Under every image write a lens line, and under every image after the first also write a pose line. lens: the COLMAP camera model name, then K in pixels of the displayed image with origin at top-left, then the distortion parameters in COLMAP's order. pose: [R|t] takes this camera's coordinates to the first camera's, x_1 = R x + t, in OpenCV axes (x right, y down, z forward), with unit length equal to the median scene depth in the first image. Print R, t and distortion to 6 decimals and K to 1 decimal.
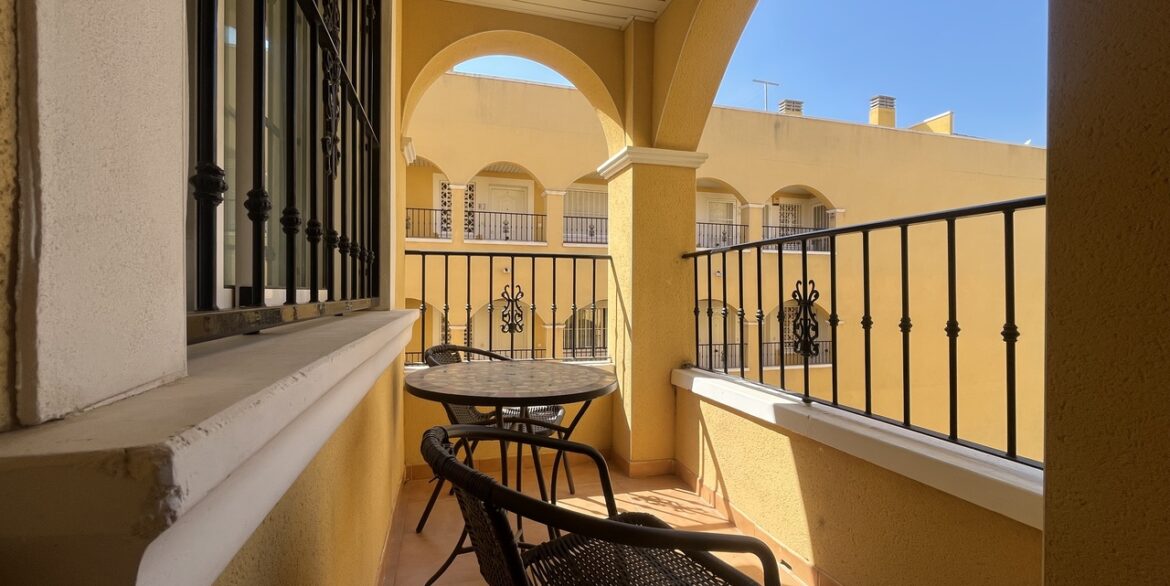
lens RADIAL K [[476.9, 0, 584.0], [0, 476.9, 292.0], [0, 0, 1]] dist [-0.000416, -0.000844]
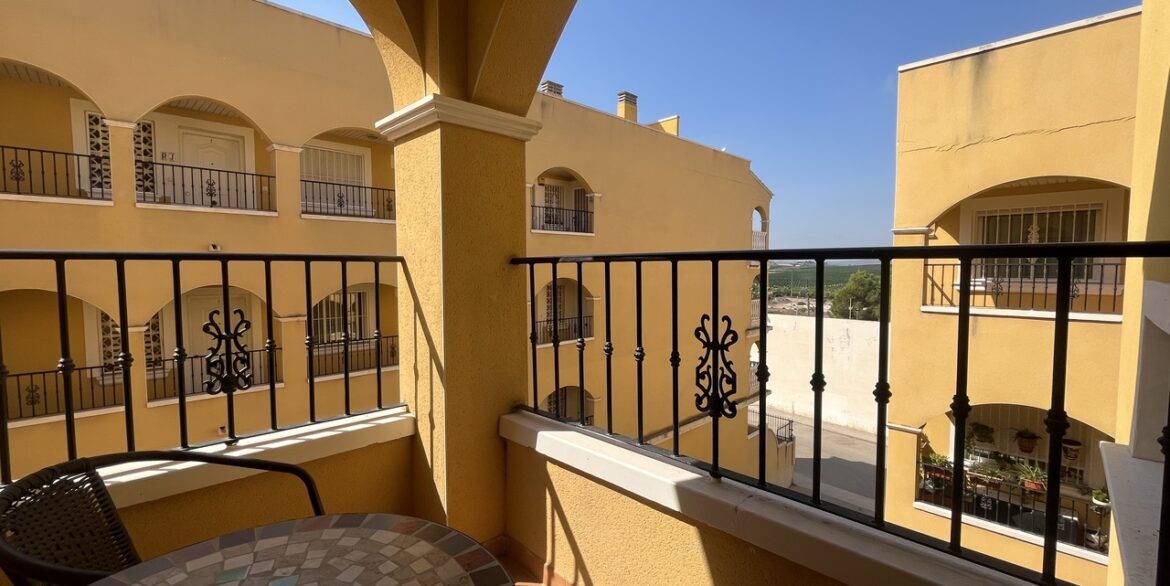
lens RADIAL K [[476.9, 0, 581.6], [0, 476.9, 295.2], [0, 0, 1]] dist [-0.000416, -0.000844]
pose [[0.881697, -0.032527, 0.470693, -0.042461], [0.002929, 0.997979, 0.063479, -0.066961], [-0.471806, -0.054590, 0.880011, 0.294189]]
